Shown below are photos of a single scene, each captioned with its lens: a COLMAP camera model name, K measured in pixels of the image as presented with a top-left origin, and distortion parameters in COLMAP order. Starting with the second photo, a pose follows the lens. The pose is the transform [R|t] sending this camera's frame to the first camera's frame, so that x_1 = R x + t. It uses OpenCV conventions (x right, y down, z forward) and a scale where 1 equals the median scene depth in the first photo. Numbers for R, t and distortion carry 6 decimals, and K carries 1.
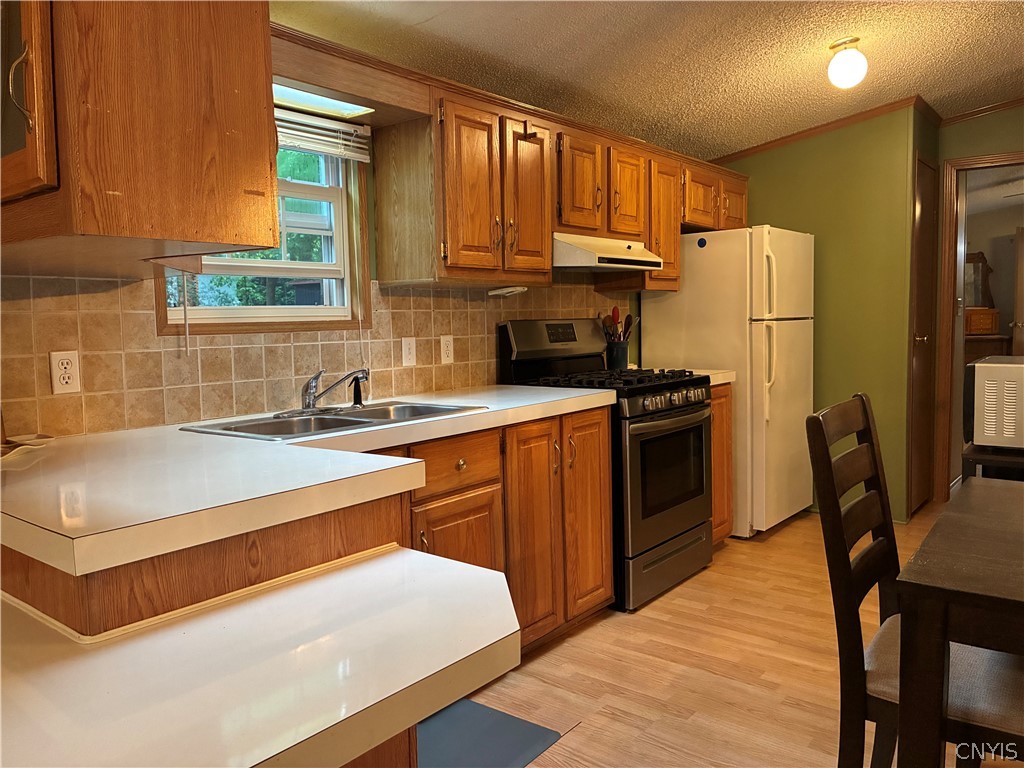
lens RADIAL K [[770.5, 0, 515.5], [0, 770.5, 376.0], [0, 0, 1]] dist [0.037521, -0.063554]
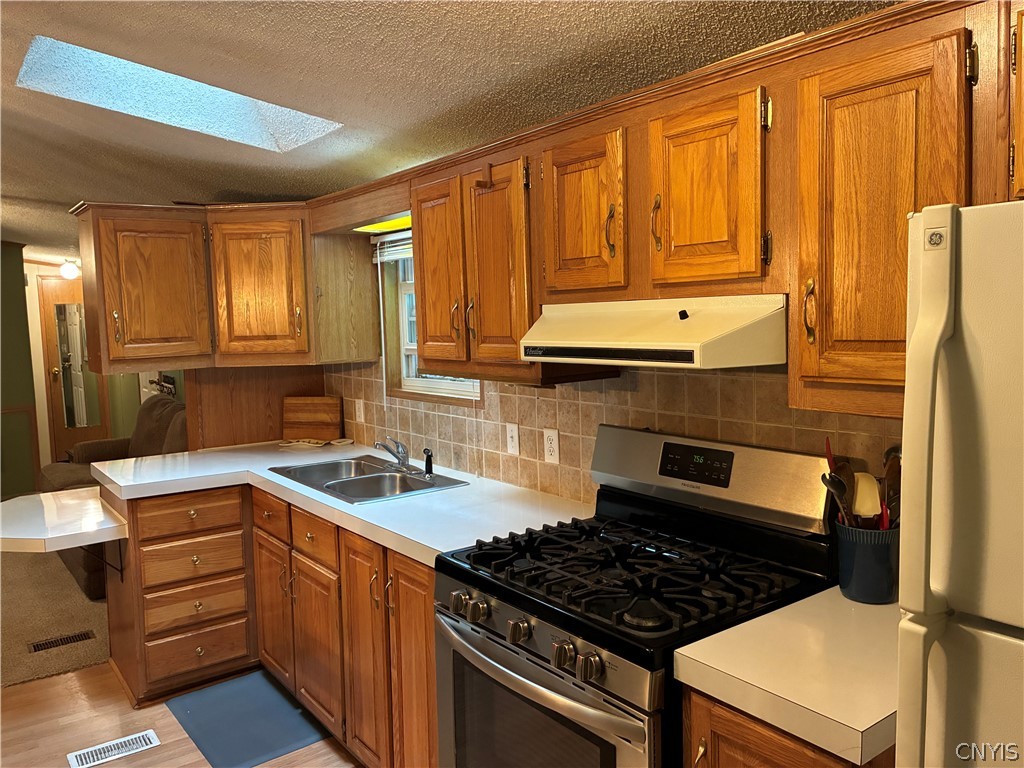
lens RADIAL K [[770.5, 0, 515.5], [0, 770.5, 376.0], [0, 0, 1]] dist [0.037521, -0.063554]
pose [[-0.223131, 0.103484, -0.969280, 0.752870], [-0.041249, 0.992456, 0.115454, -0.213748], [0.973915, 0.065743, -0.217179, 1.195612]]
